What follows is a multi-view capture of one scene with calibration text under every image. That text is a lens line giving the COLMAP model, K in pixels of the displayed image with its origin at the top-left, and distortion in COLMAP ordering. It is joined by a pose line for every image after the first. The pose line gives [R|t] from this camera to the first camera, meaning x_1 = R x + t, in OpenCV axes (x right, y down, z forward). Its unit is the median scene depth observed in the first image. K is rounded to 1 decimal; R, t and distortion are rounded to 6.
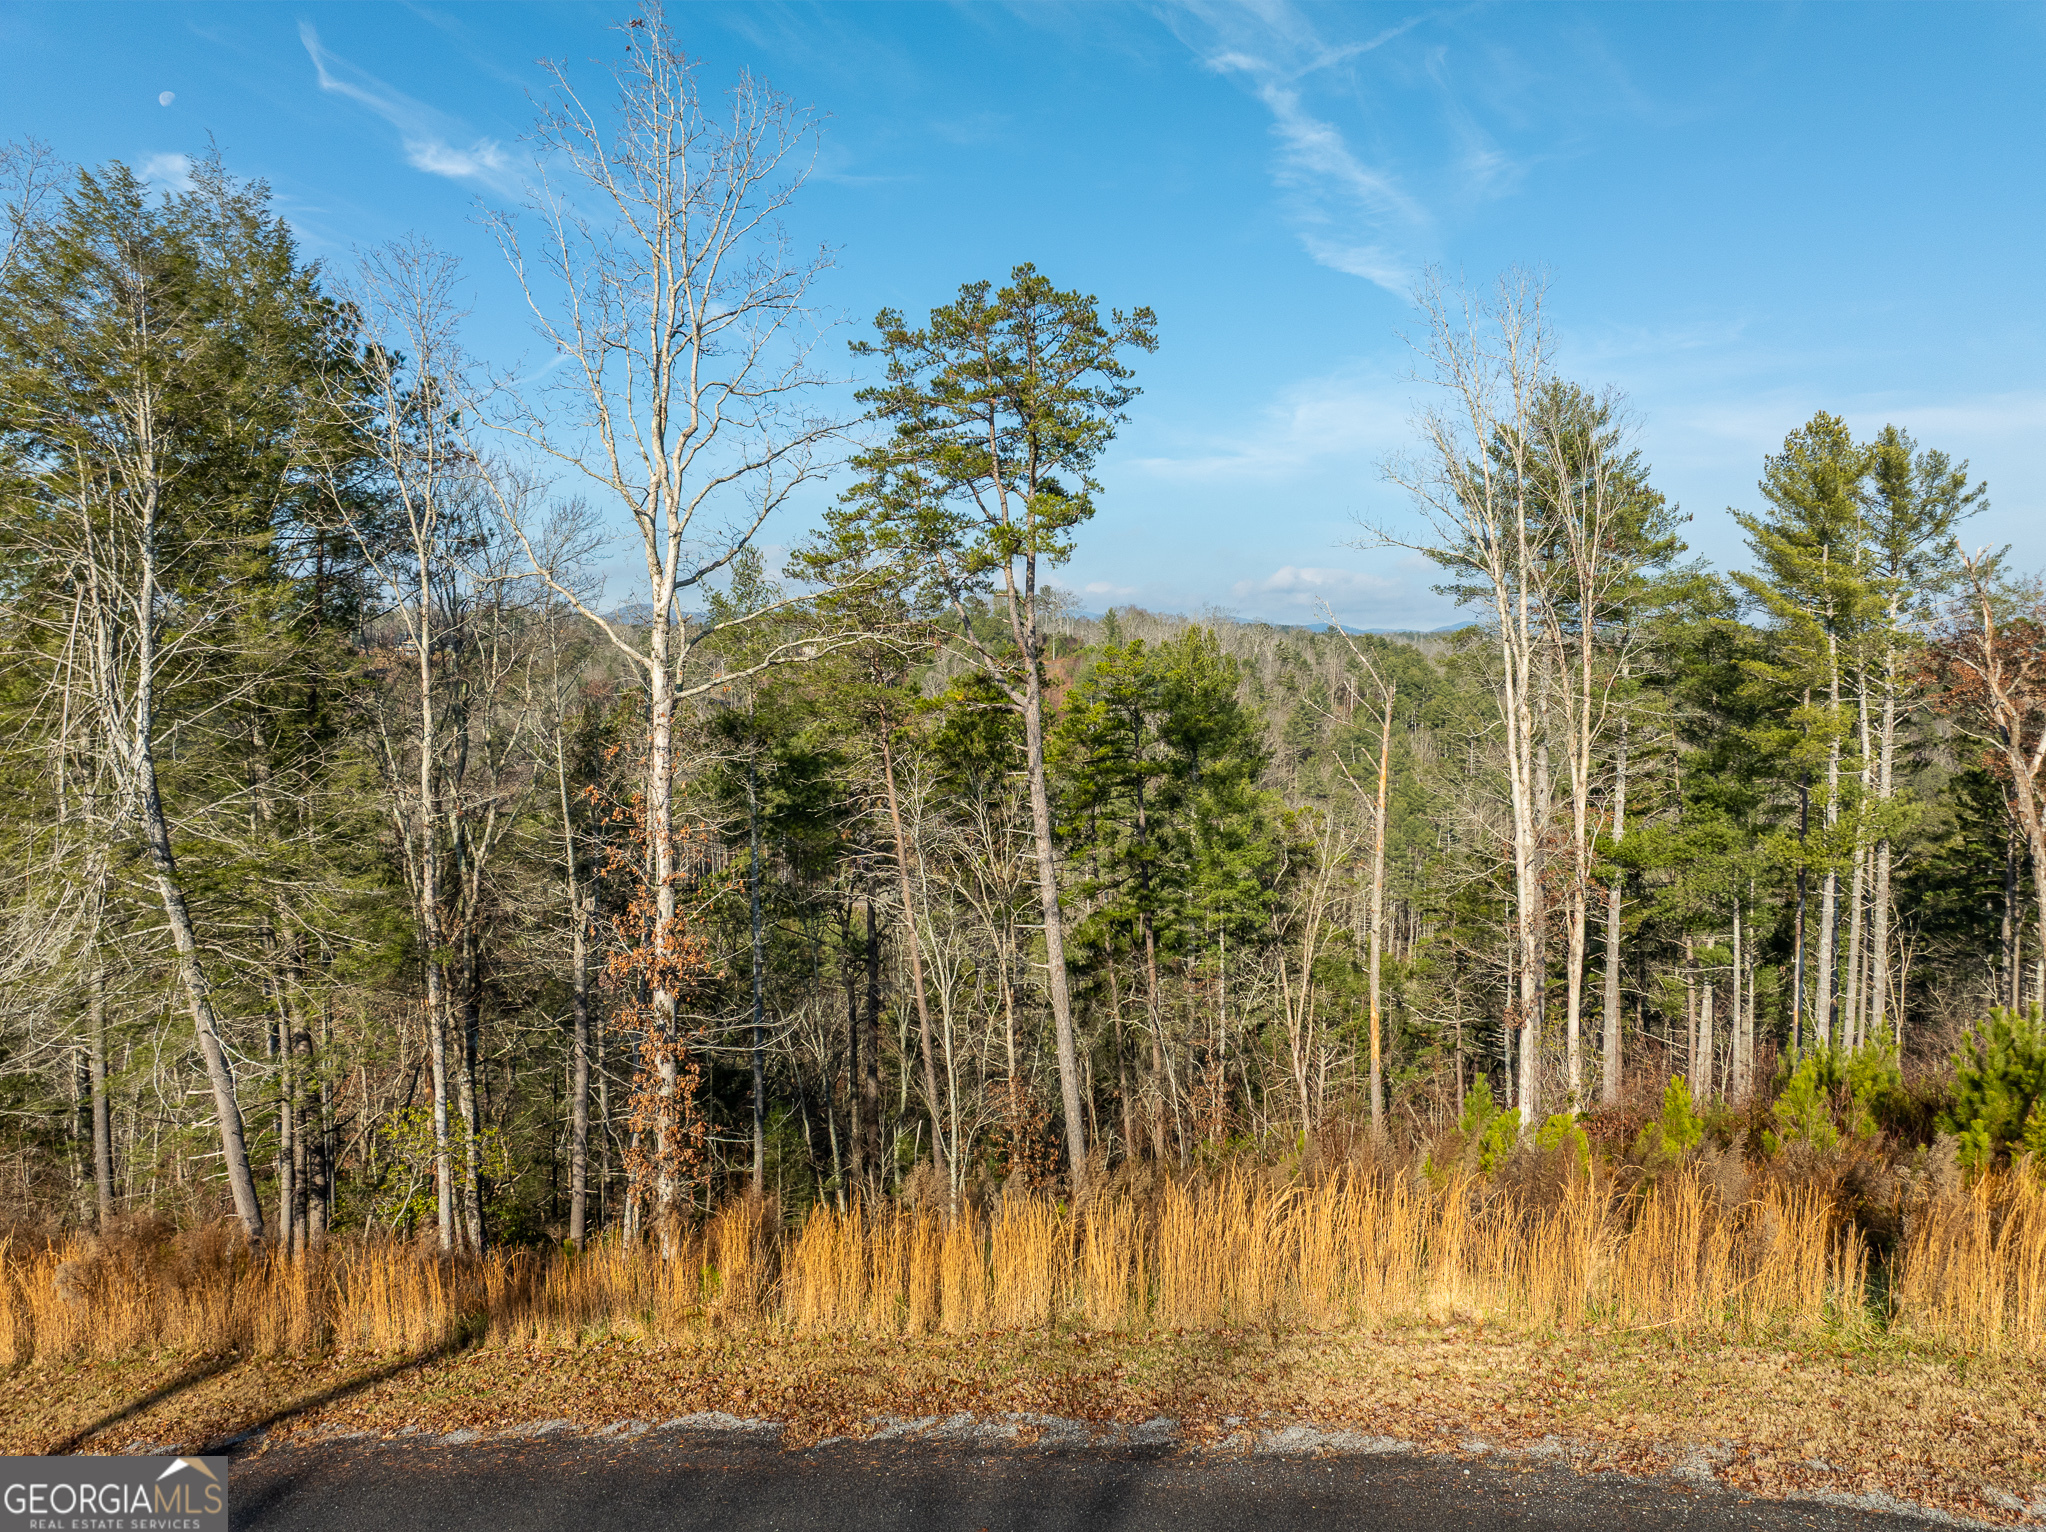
lens RADIAL K [[1451.8, 0, 1023.0], [0, 1451.8, 766.0], [0, 0, 1]] dist [-0.025699, 0.001702]
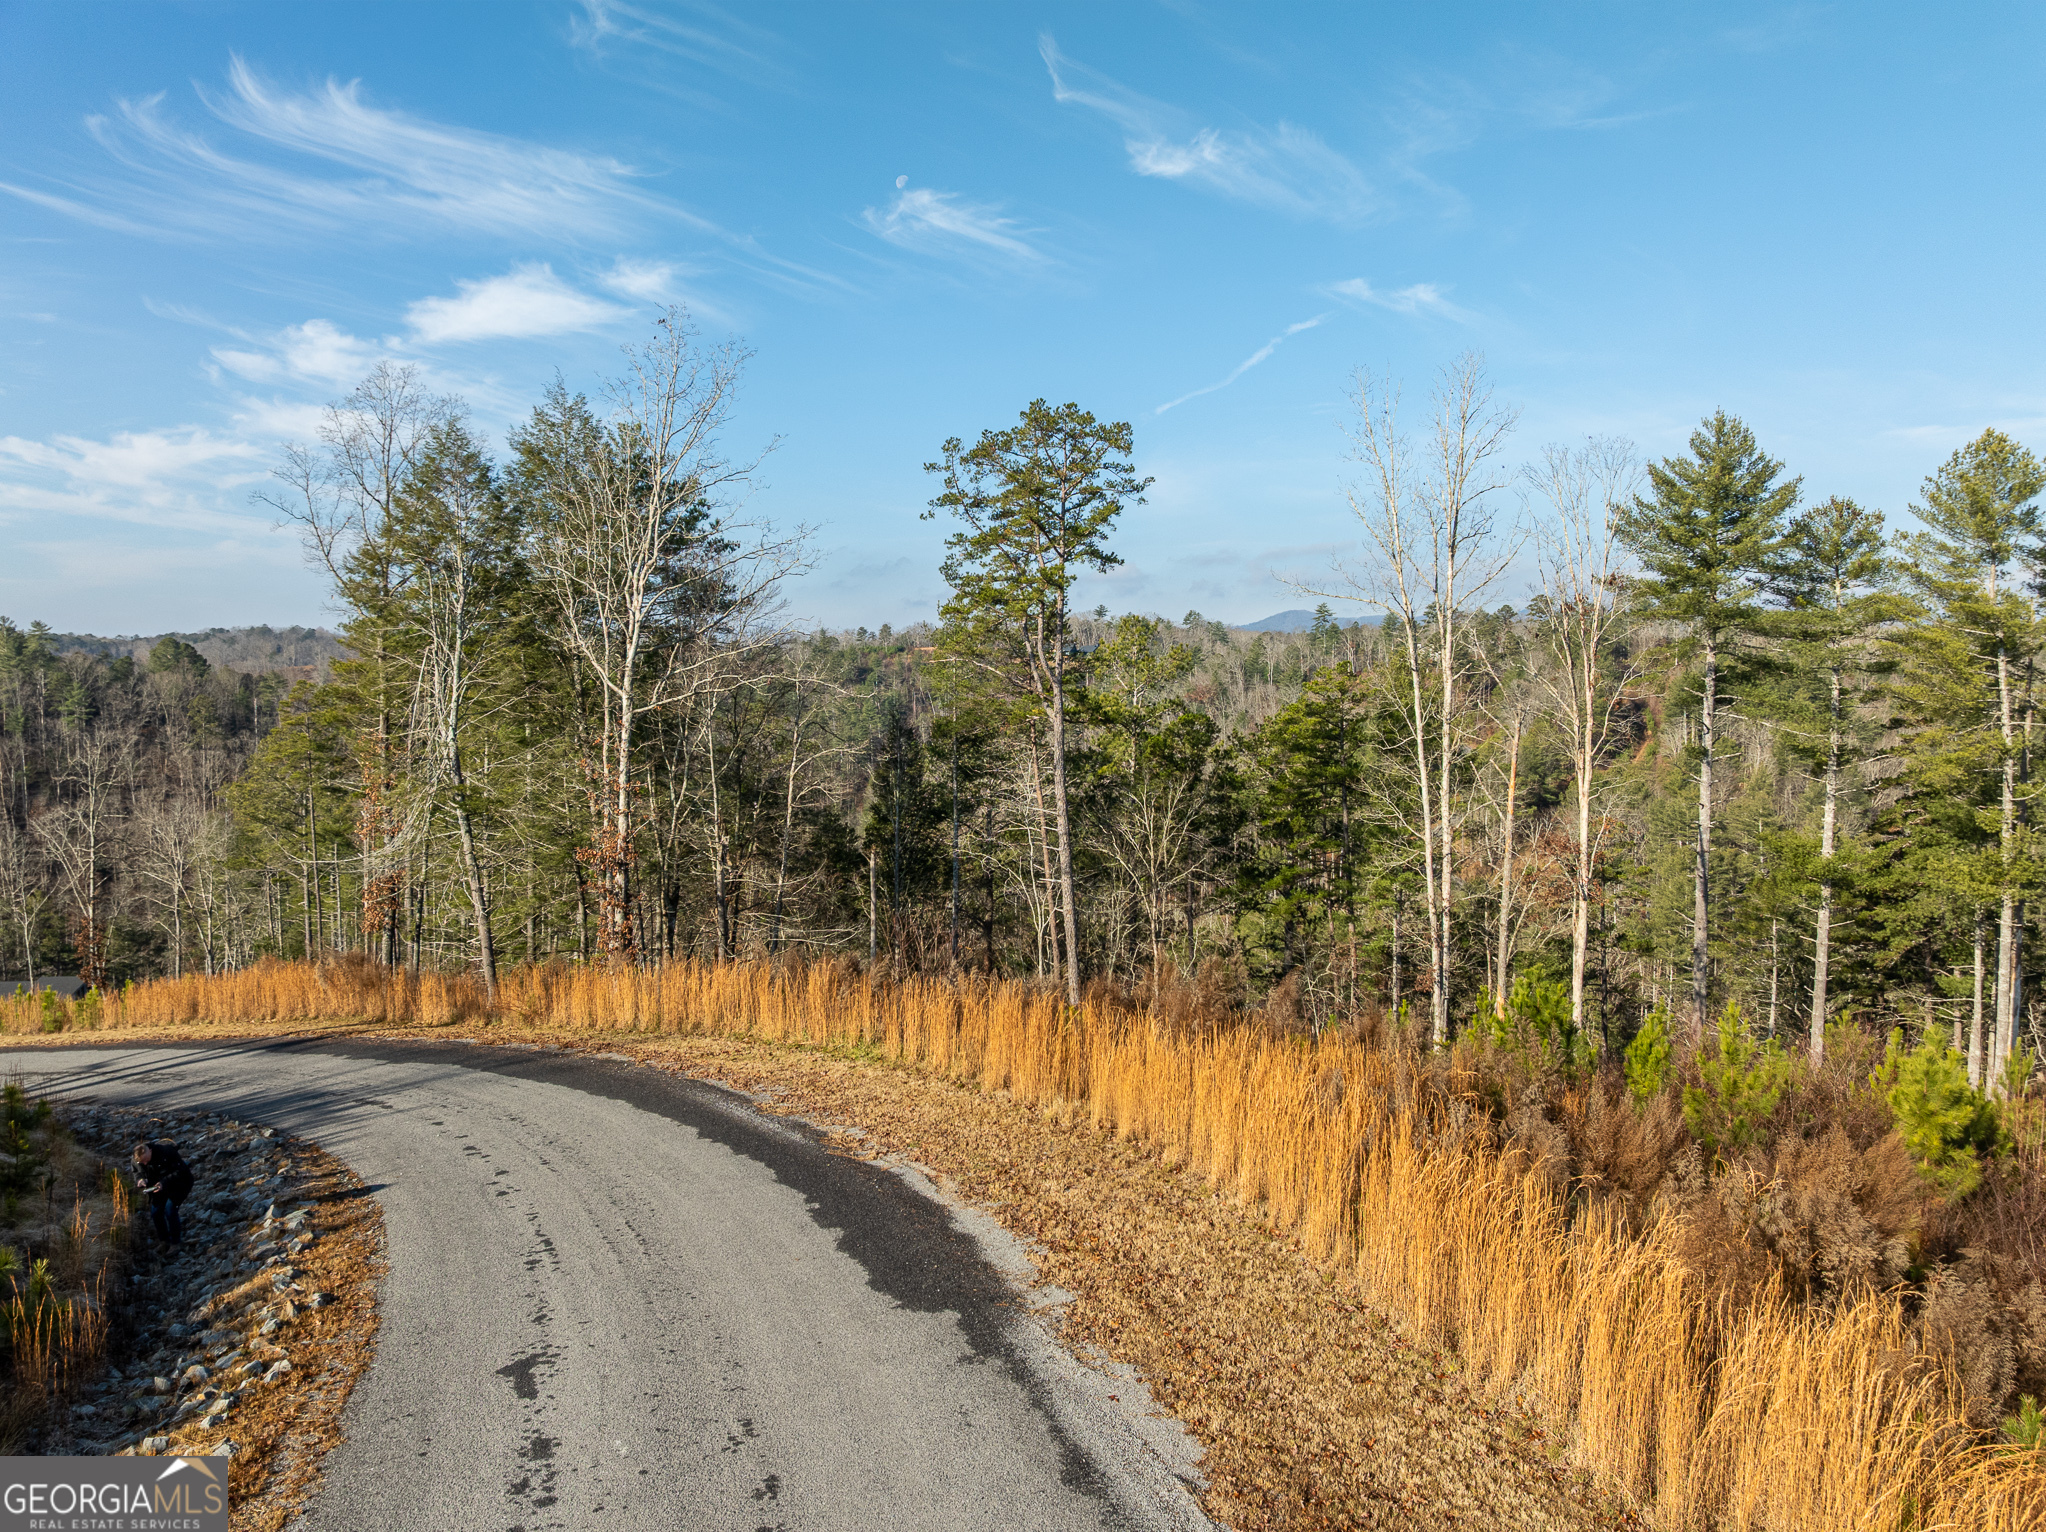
lens RADIAL K [[1451.8, 0, 1023.0], [0, 1451.8, 766.0], [0, 0, 1]] dist [-0.025699, 0.001702]
pose [[0.900262, 0.028203, -0.434435, 0.581799], [-0.029932, 0.999548, 0.002862, 0.000187], [0.434319, 0.010427, 0.900699, -0.242185]]
